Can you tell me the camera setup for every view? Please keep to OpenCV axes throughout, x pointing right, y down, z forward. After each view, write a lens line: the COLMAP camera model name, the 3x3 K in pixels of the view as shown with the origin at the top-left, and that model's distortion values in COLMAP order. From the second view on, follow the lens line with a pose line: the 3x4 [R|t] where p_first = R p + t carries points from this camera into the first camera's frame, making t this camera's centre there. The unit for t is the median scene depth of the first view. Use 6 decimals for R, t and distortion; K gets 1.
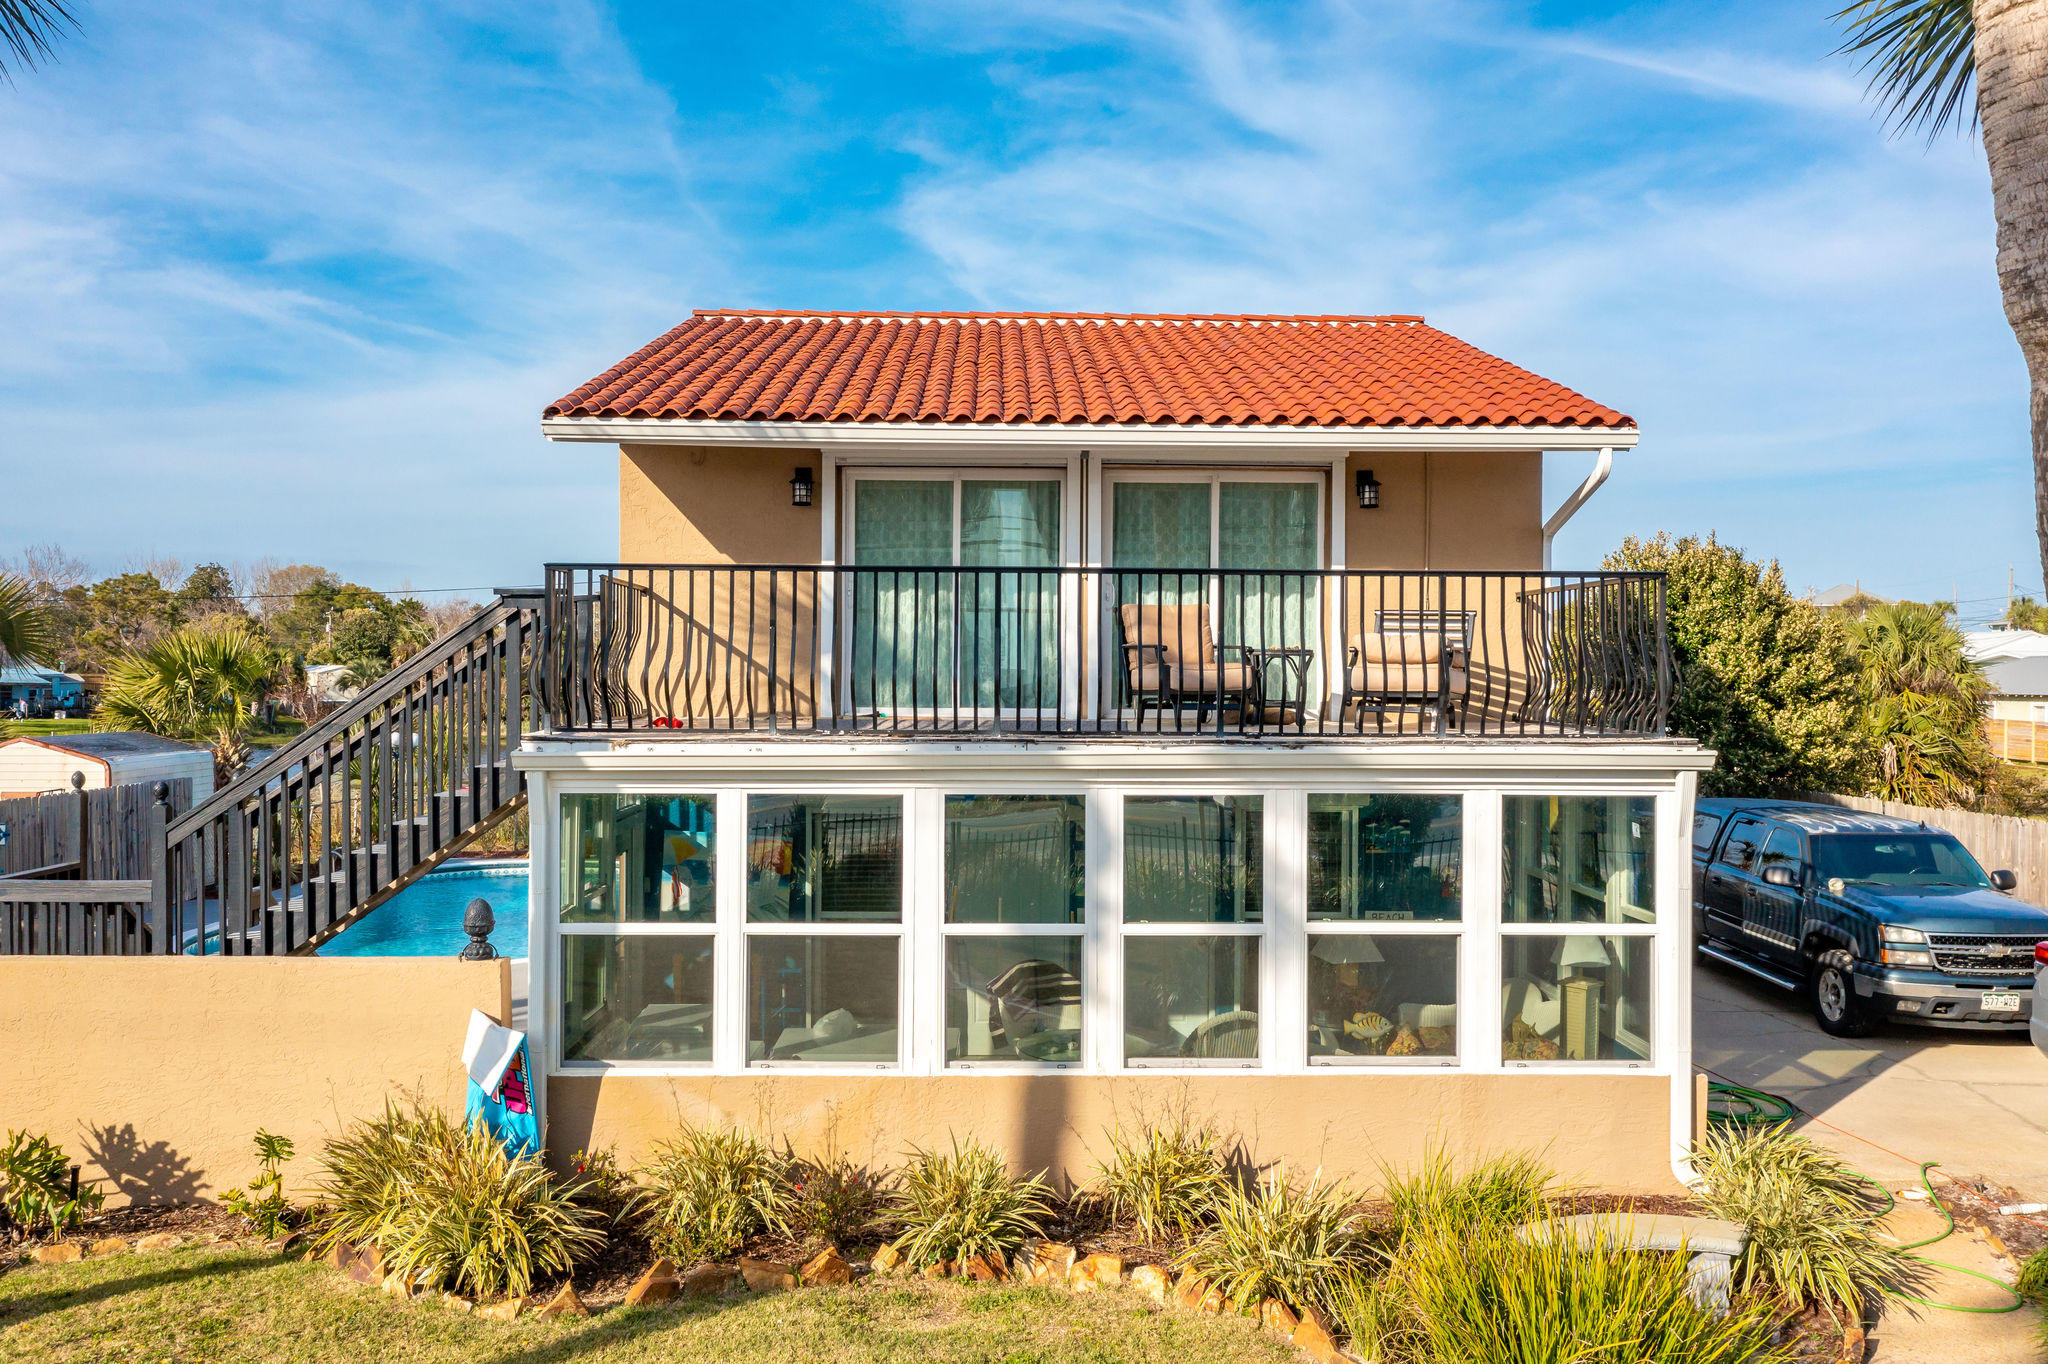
lens RADIAL K [[1639.7, 0, 1022.9], [0, 1639.7, 676.0], [0, 0, 1]] dist [-0.004415, 0.003913]
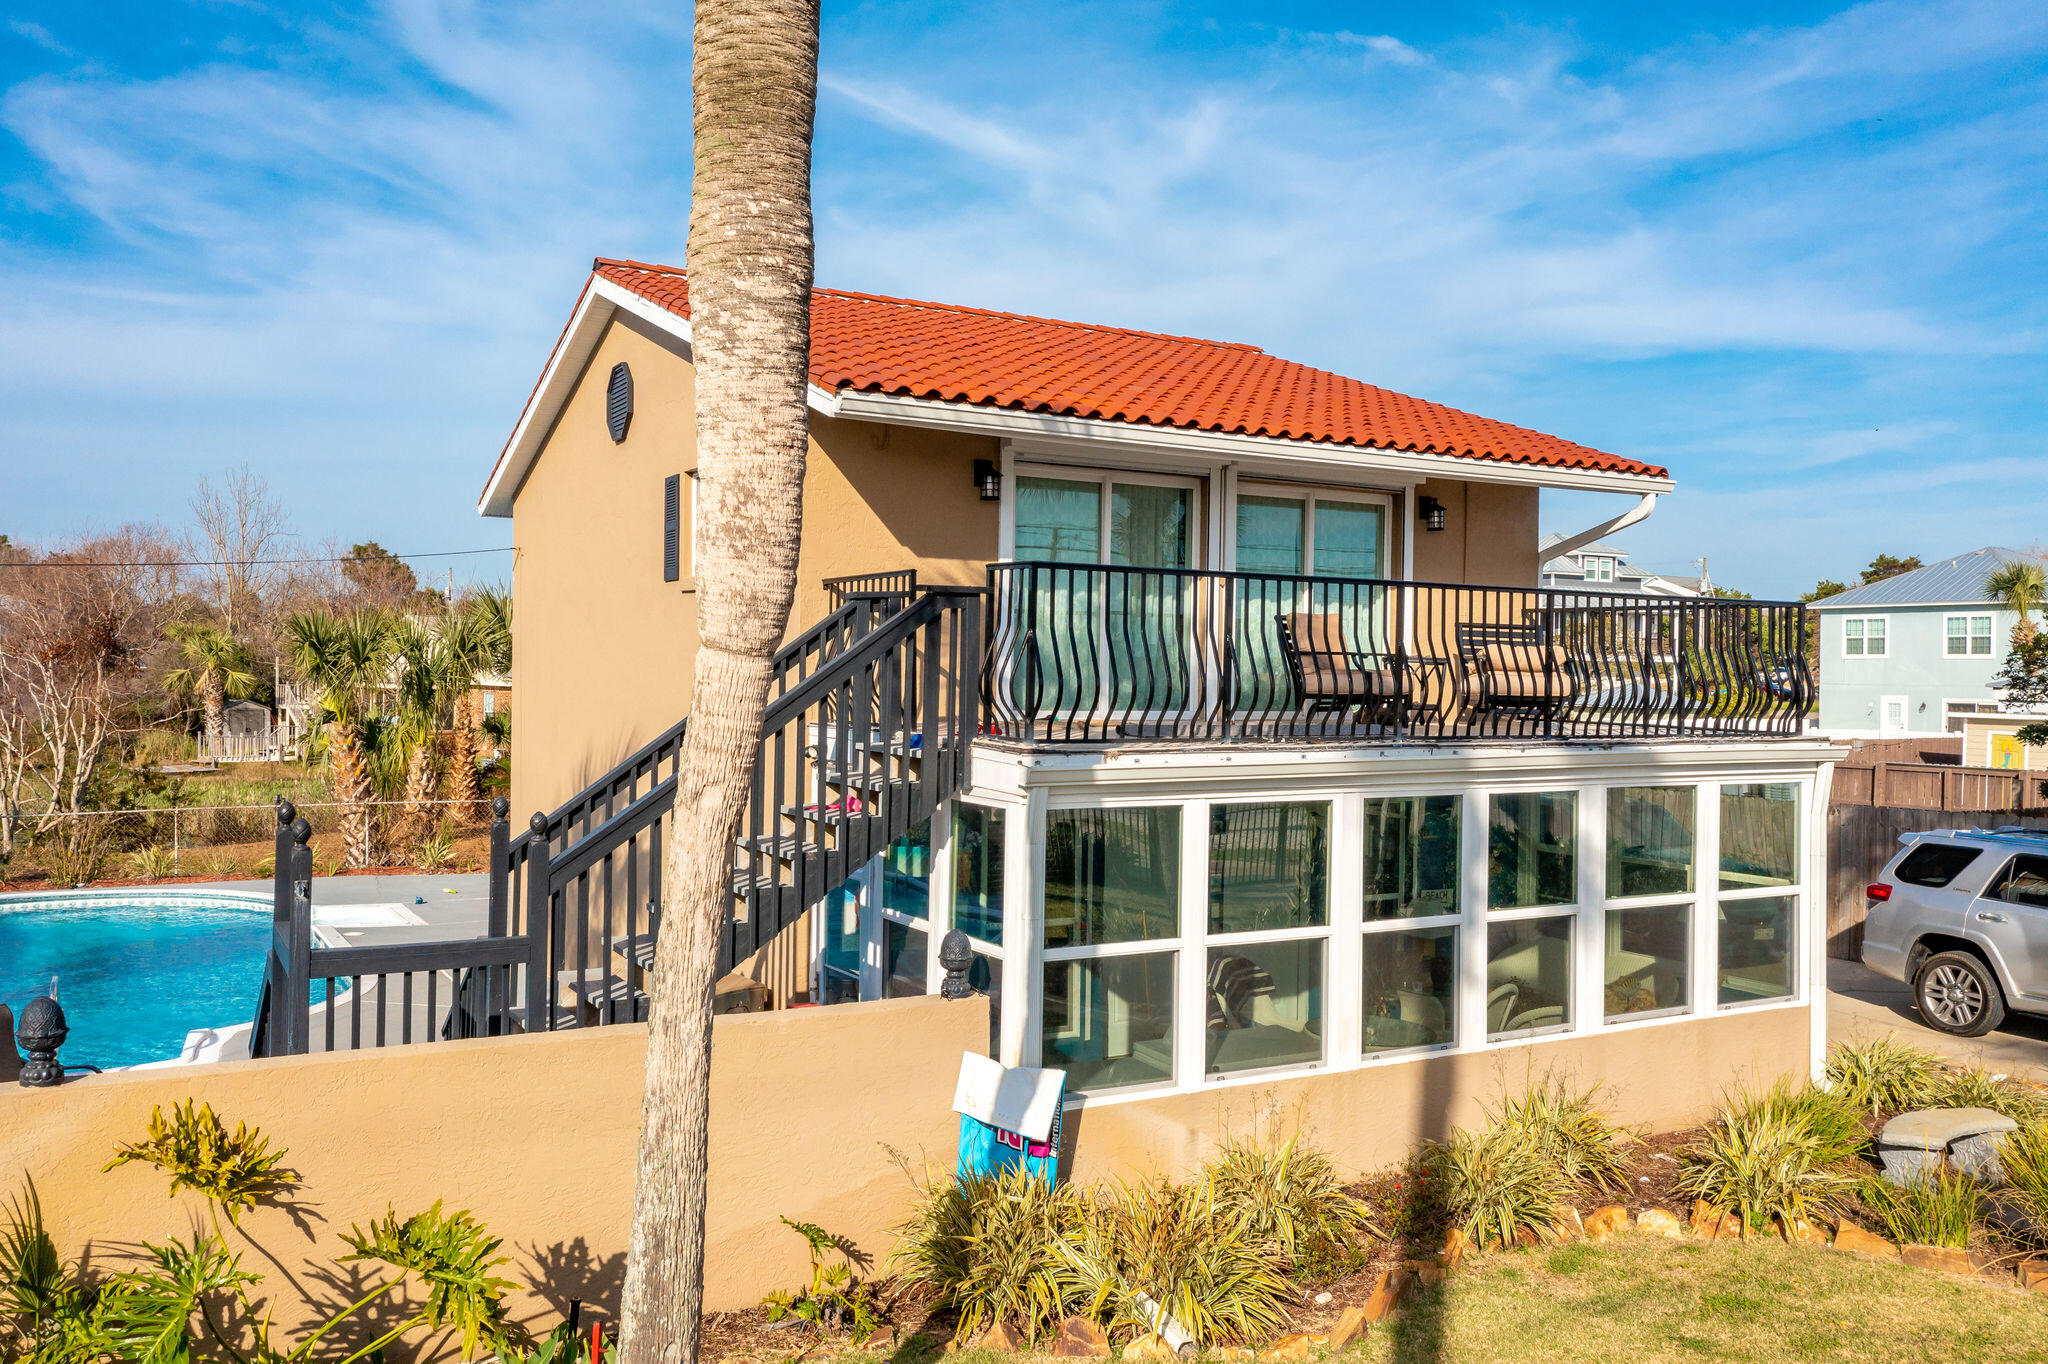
lens RADIAL K [[1639.7, 0, 1023.0], [0, 1639.7, 687.9], [0, 0, 1]] dist [-0.004415, 0.003913]
pose [[0.877507, 0.002933, 0.479555, -0.601401], [-0.010896, 0.999845, 0.013824, -0.007920], [-0.479441, -0.017356, 0.877403, 0.158680]]
